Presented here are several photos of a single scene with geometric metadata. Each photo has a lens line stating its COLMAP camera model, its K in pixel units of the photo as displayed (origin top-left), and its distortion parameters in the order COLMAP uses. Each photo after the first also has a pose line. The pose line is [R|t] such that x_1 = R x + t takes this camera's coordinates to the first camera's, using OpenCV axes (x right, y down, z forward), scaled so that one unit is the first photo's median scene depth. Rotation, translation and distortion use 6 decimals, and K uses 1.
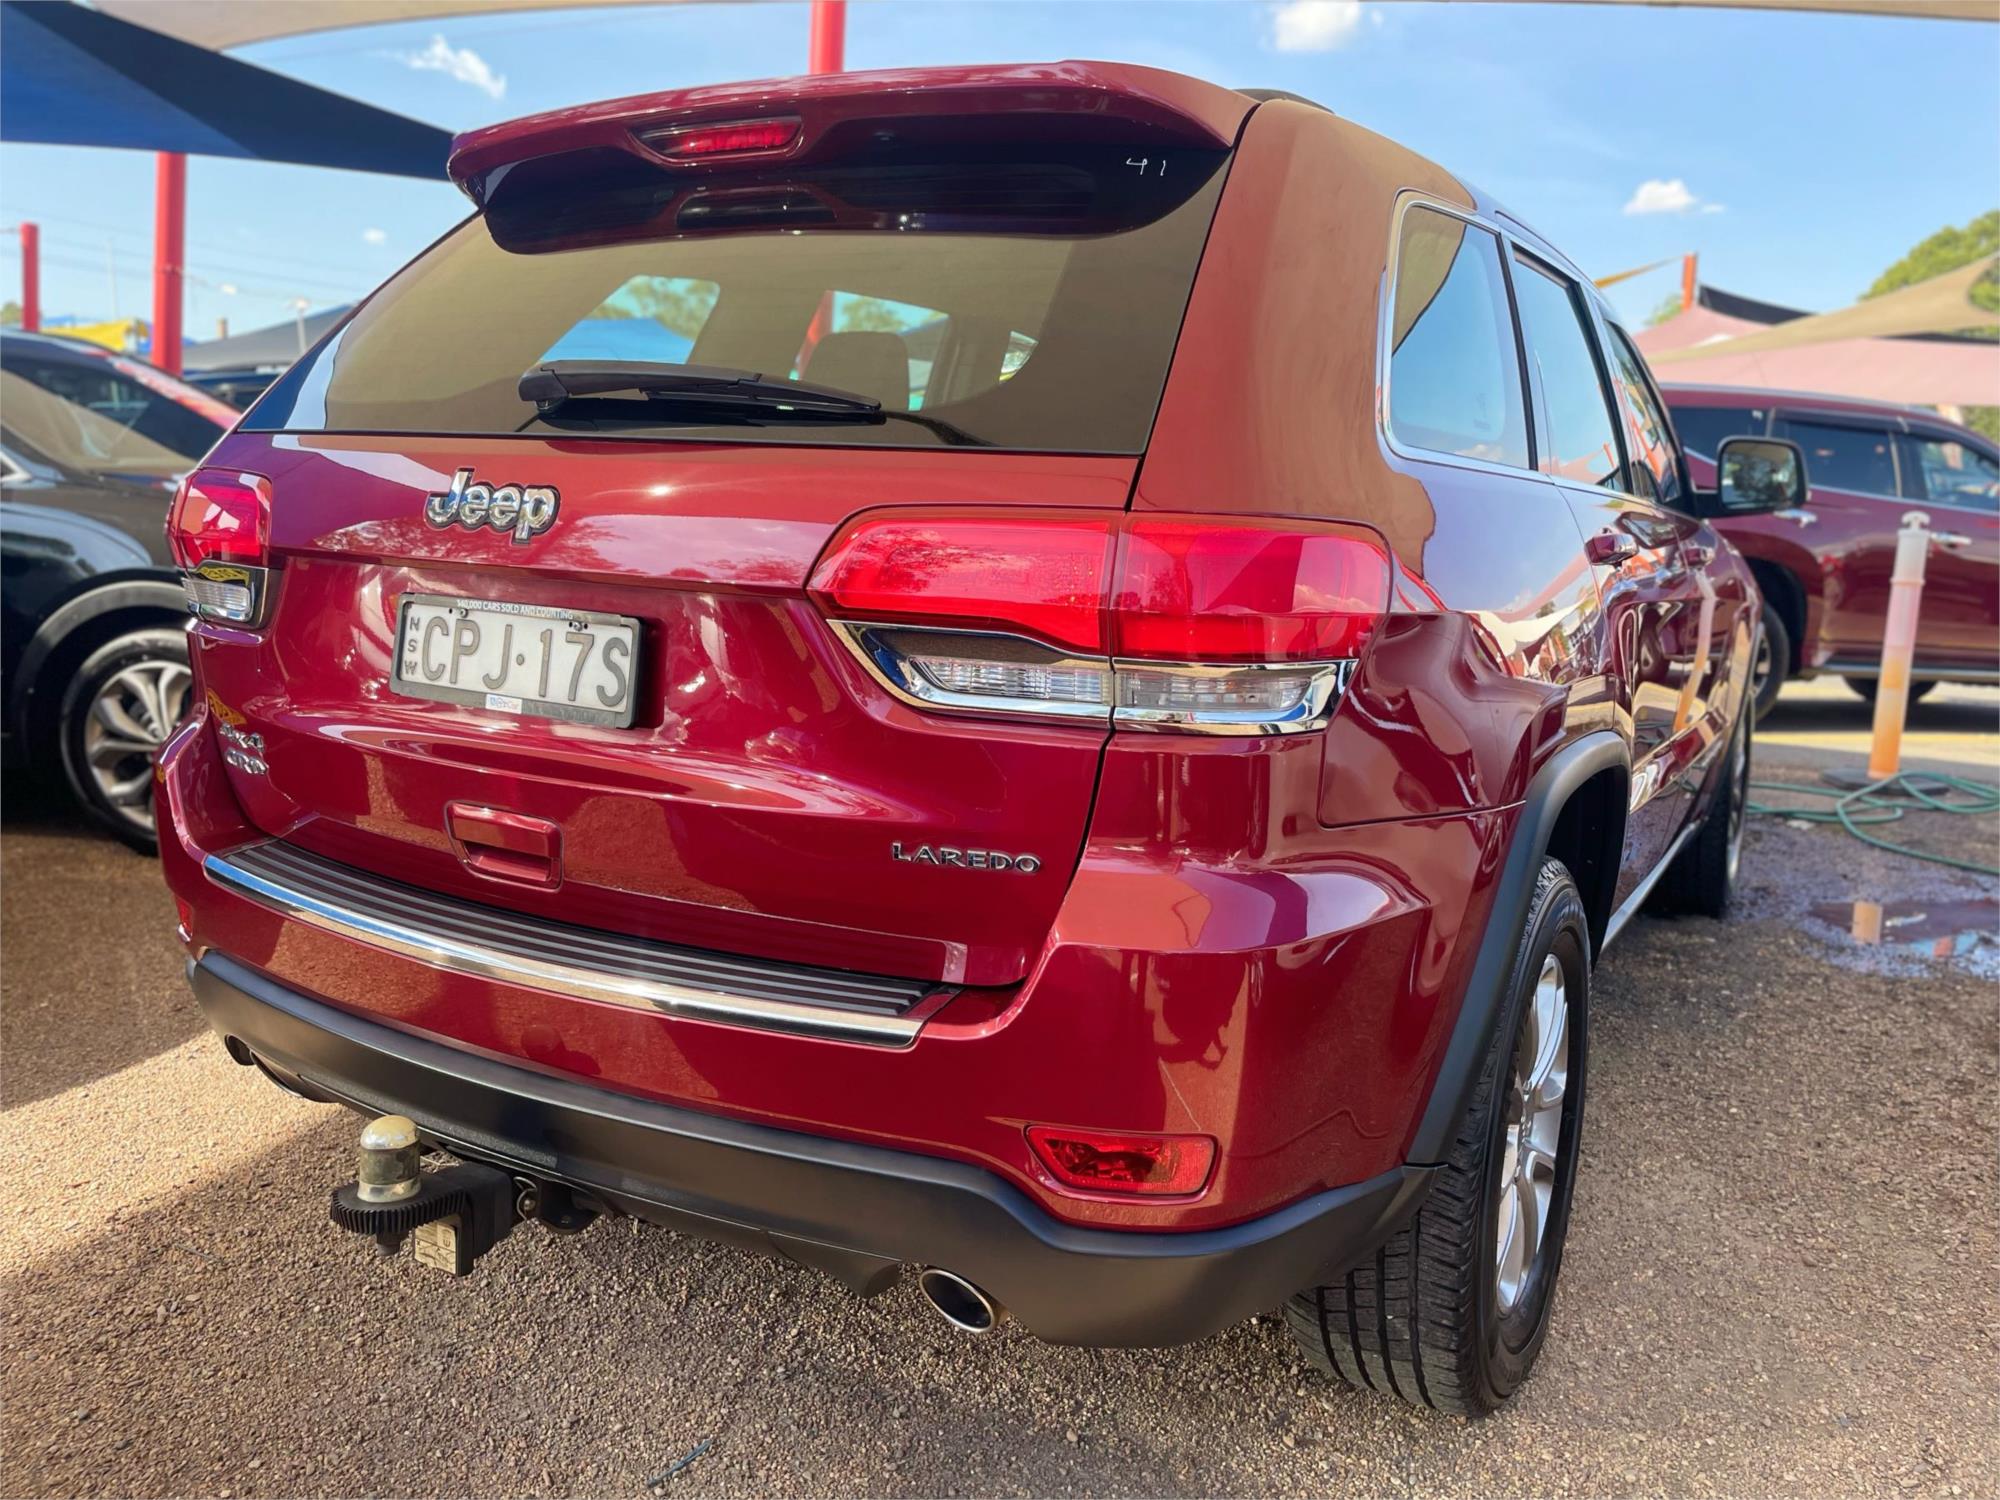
lens RADIAL K [[1524.4, 0, 1004.5], [0, 1524.4, 745.7], [0, 0, 1]] dist [0.084042, -0.114519]
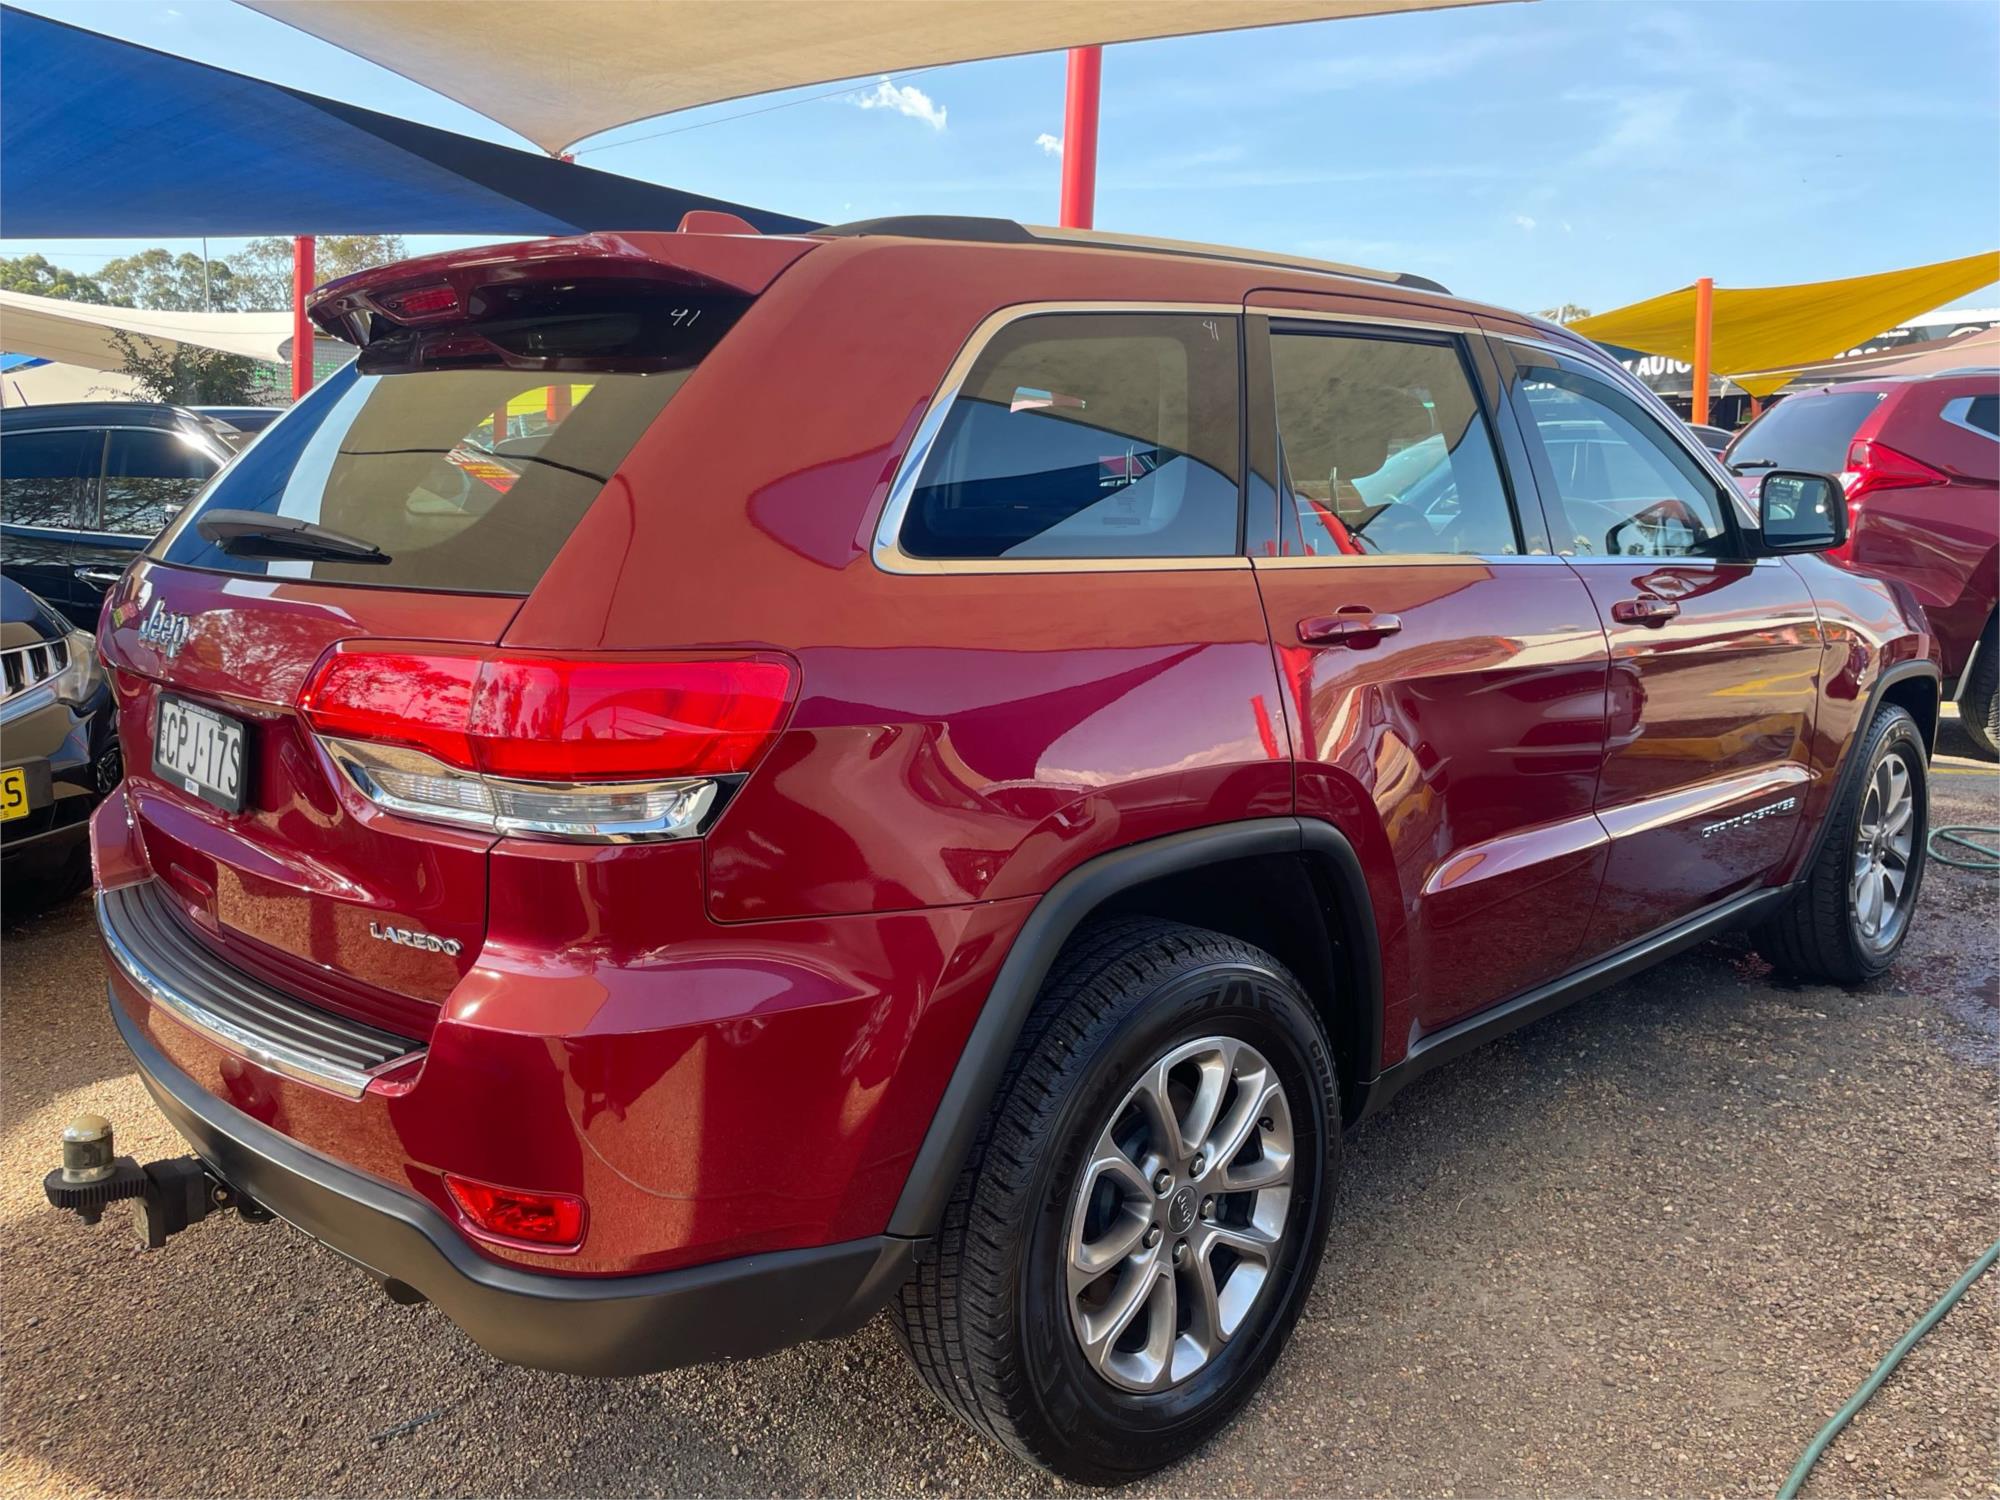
lens RADIAL K [[1522.3, 0, 998.8], [0, 1522.3, 739.2], [0, 0, 1]] dist [0.087336, -0.117635]
pose [[0.961837, 0.016624, -0.273119, 0.617549], [-0.016968, 0.999855, 0.001101, -0.076341], [0.273097, 0.003576, 0.961980, -0.011985]]
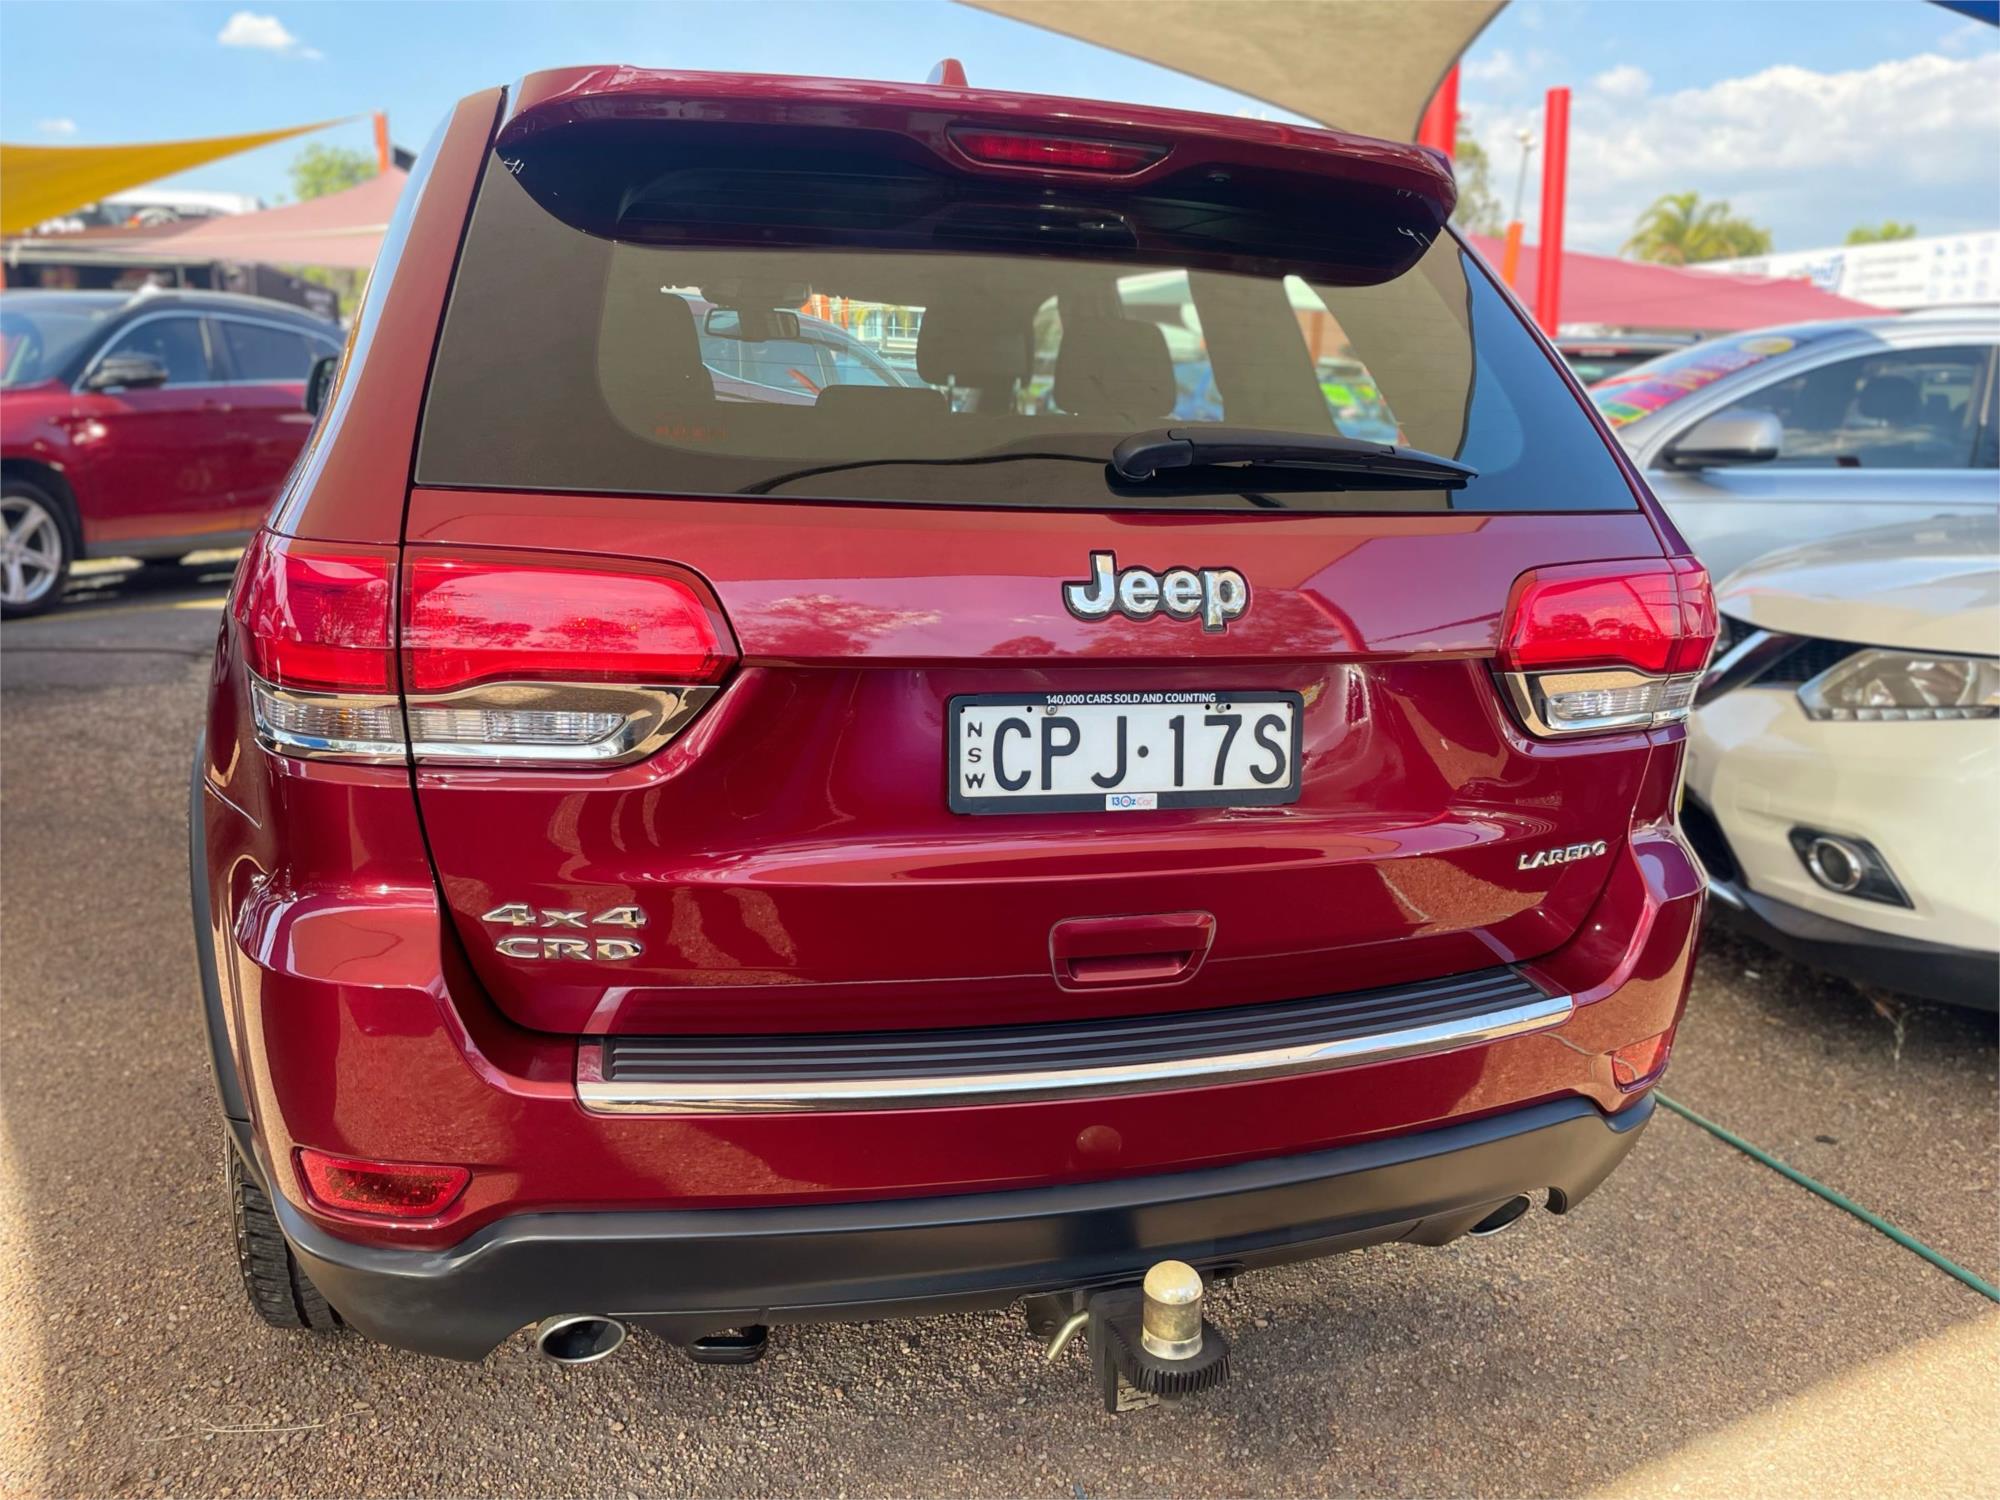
lens RADIAL K [[1522.3, 0, 998.8], [0, 1522.3, 739.2], [0, 0, 1]] dist [0.087336, -0.117635]
pose [[0.685026, -0.167175, 0.709079, -0.998309], [0.105445, 0.985818, 0.130553, -0.187578], [-0.720848, -0.014664, 0.692938, 0.415044]]
